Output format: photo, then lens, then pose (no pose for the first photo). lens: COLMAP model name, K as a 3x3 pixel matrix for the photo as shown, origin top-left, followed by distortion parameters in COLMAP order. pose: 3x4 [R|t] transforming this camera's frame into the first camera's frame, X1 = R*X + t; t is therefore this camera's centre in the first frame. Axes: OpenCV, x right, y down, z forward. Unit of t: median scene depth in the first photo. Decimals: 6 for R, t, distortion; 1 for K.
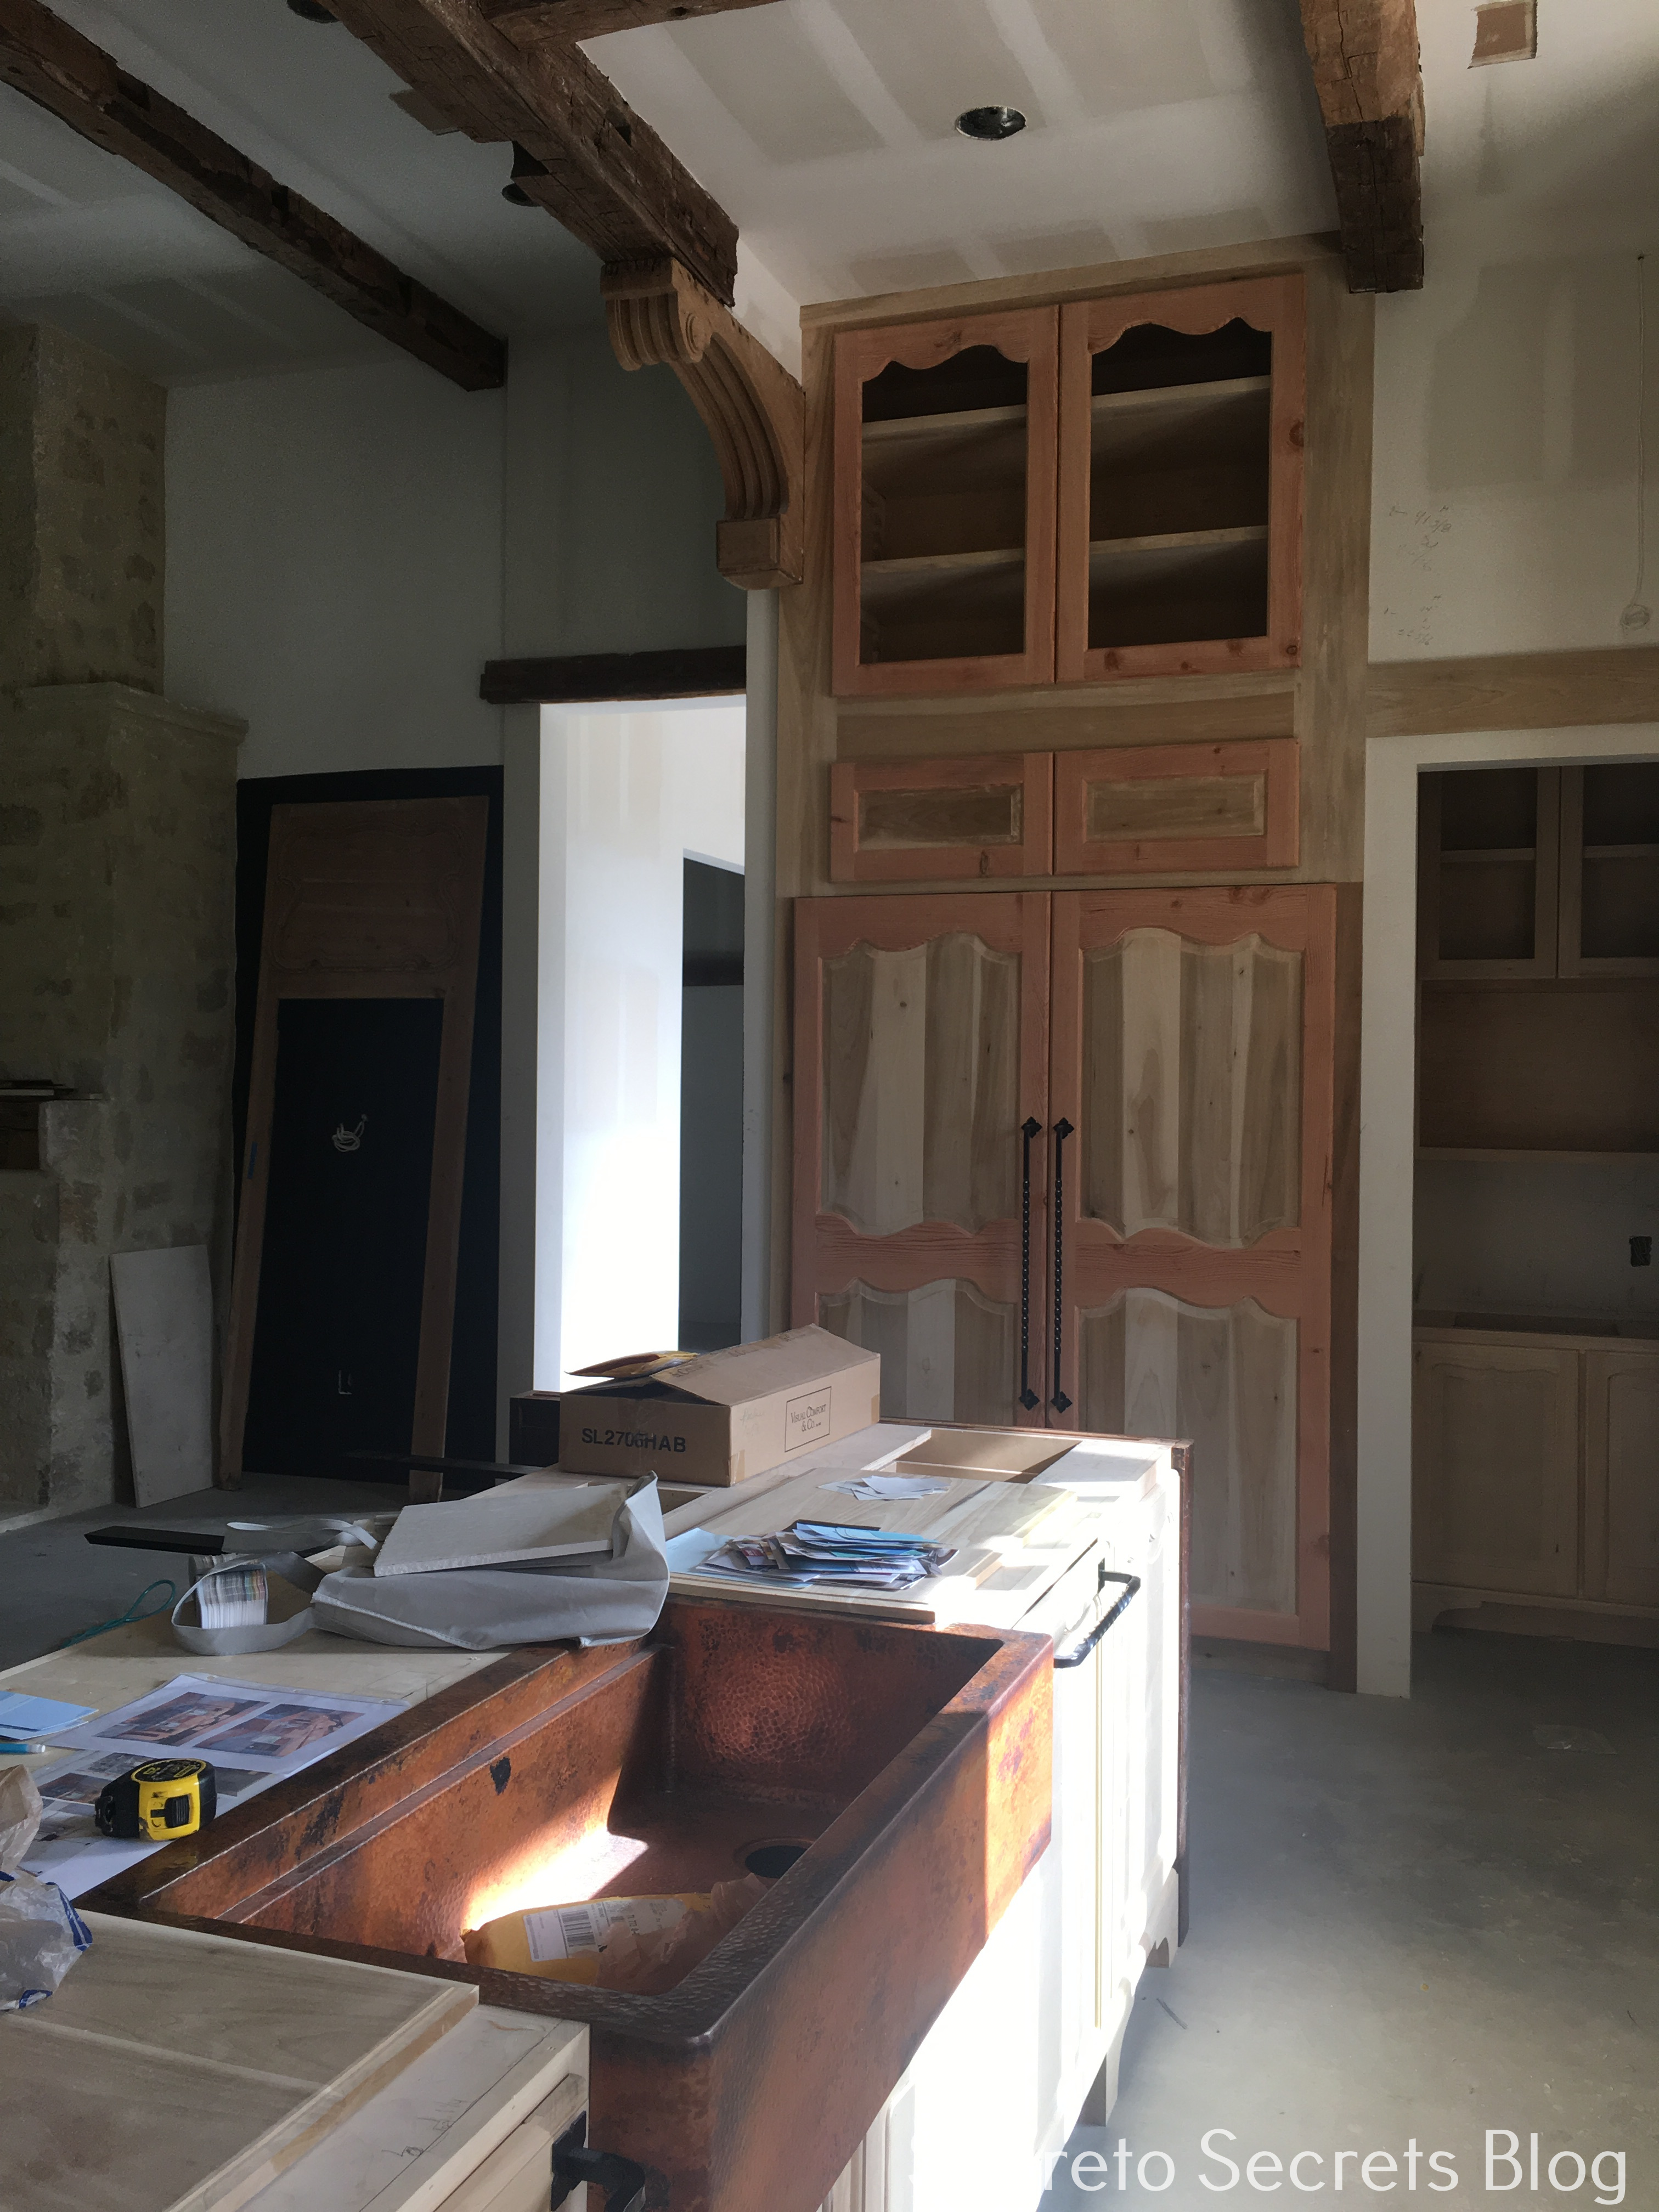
lens RADIAL K [[1889.3, 0, 845.8], [0, 1889.3, 1091.9], [0, 0, 1]] dist [0.084410, -0.127732]
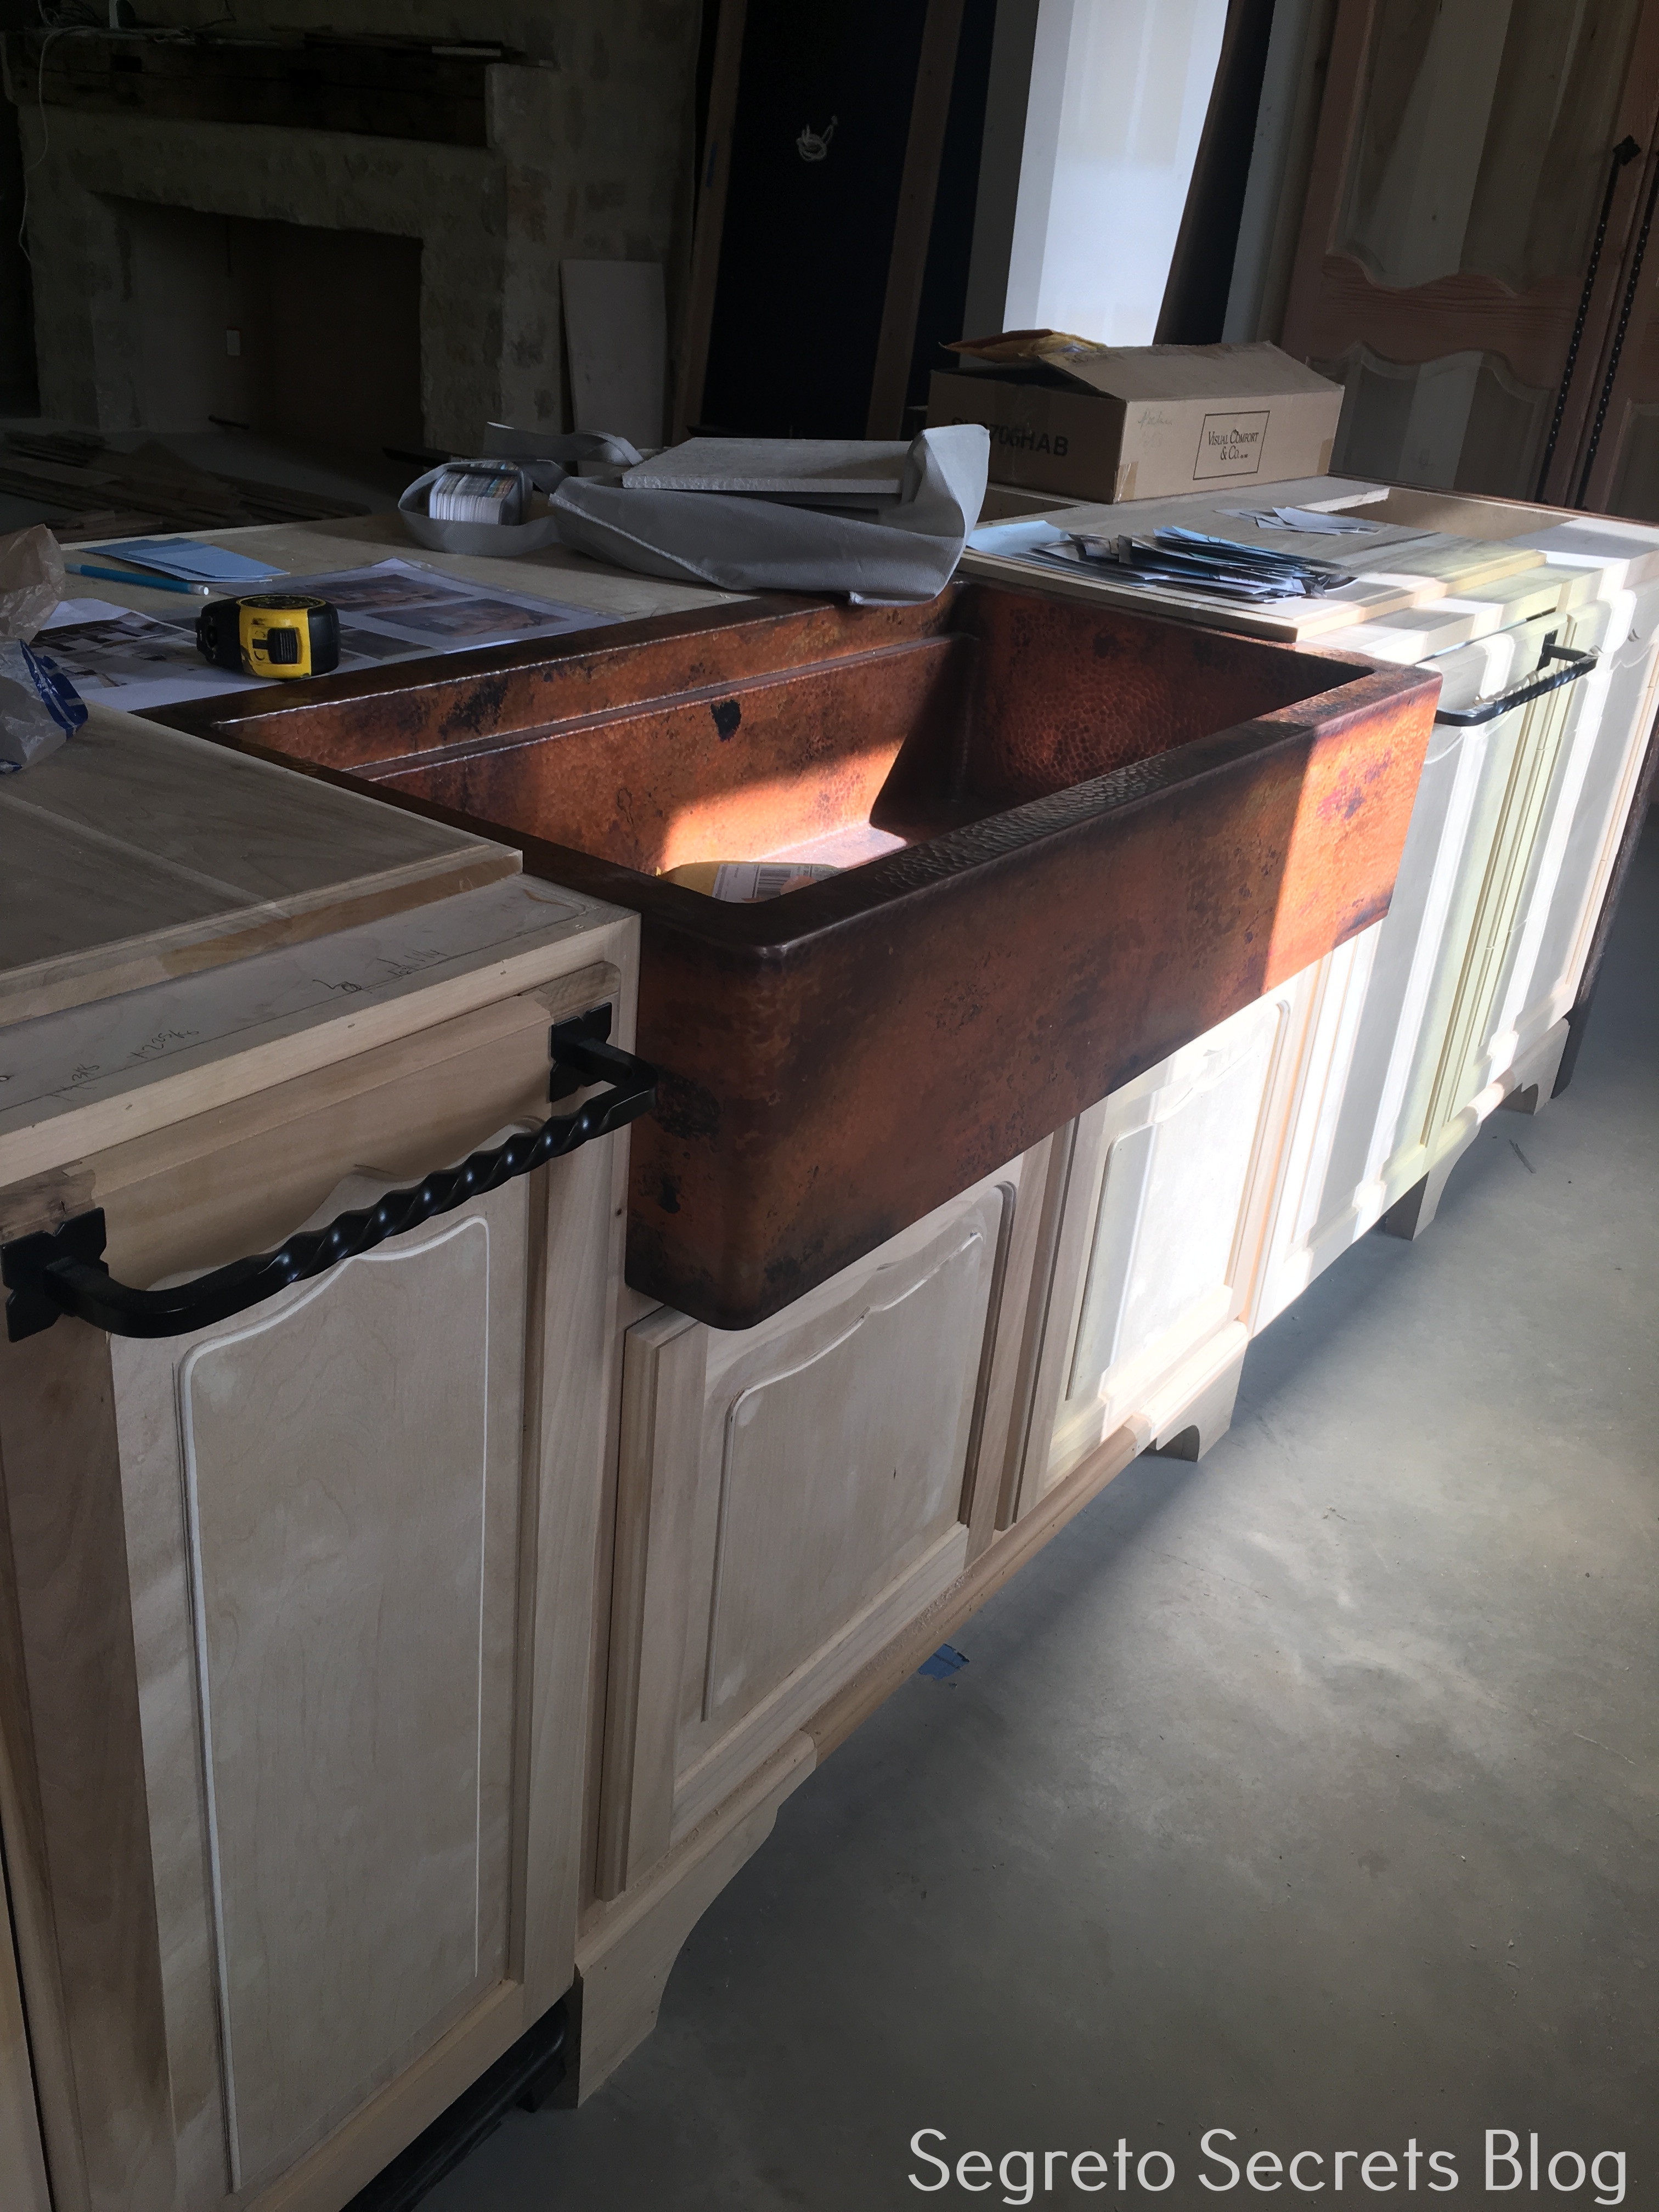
lens RADIAL K [[1889.3, 0, 826.9], [0, 1889.3, 1094.8], [0, 0, 1]] dist [0.084410, -0.127732]
pose [[0.957637, 0.182080, -0.223109, 0.073062], [-0.069808, 0.898415, 0.433564, 0.120223], [0.279388, -0.399623, 0.873066, 0.177195]]
